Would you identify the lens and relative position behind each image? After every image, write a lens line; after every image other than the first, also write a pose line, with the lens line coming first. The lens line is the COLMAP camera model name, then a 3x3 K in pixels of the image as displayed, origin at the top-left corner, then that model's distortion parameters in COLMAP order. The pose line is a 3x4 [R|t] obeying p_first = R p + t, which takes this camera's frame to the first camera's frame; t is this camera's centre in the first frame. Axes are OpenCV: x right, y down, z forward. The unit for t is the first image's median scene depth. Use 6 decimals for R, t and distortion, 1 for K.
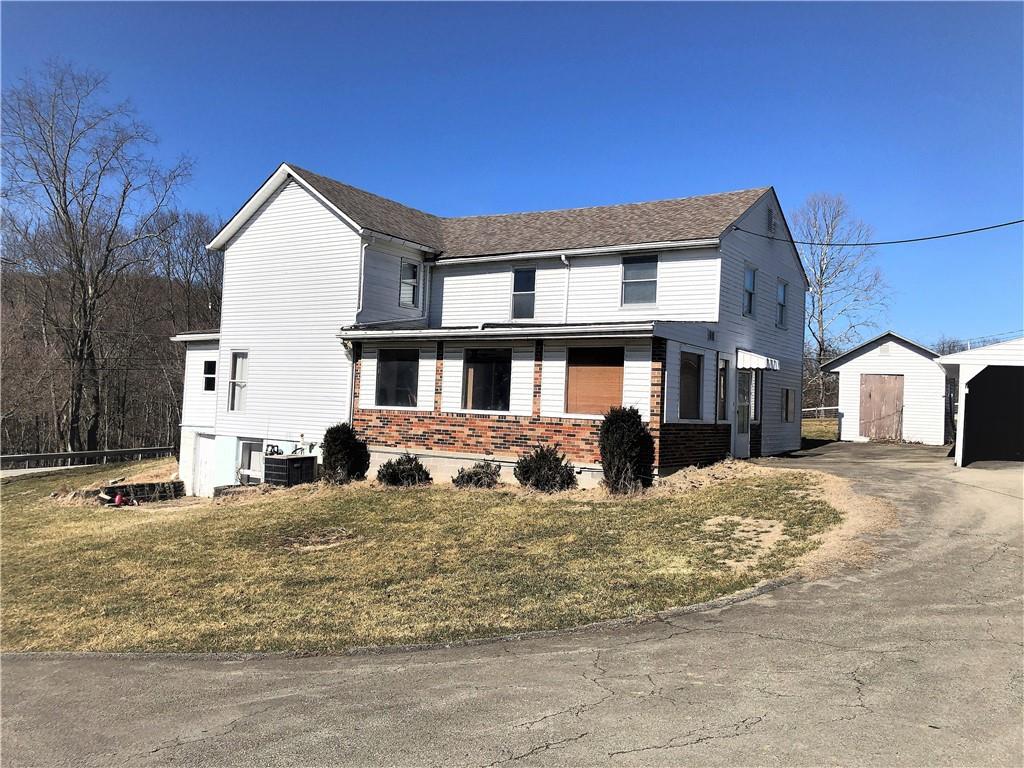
lens RADIAL K [[832.8, 0, 510.7], [0, 832.8, 379.9], [0, 0, 1]] dist [0.049271, -0.055505]
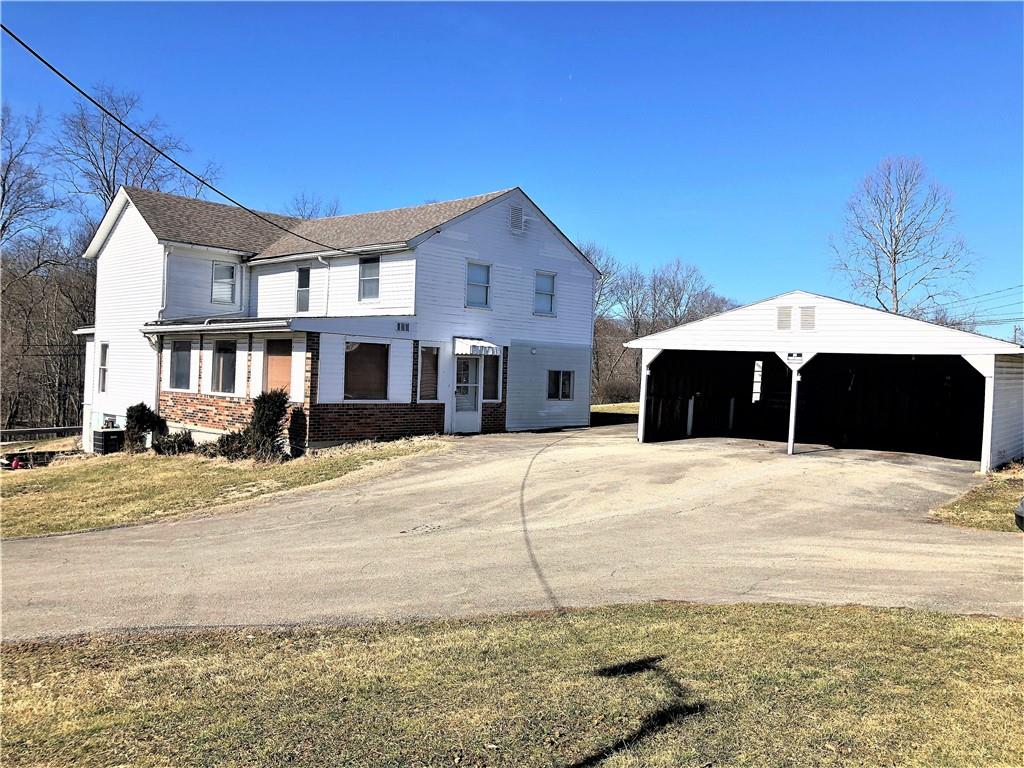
lens RADIAL K [[832.8, 0, 516.0], [0, 832.8, 386.6], [0, 0, 1]] dist [0.049271, -0.055505]
pose [[0.982231, -0.004318, -0.187626, 0.560016], [0.011443, 0.999253, 0.036913, -0.010474], [0.187326, -0.038404, 0.981547, -0.088867]]
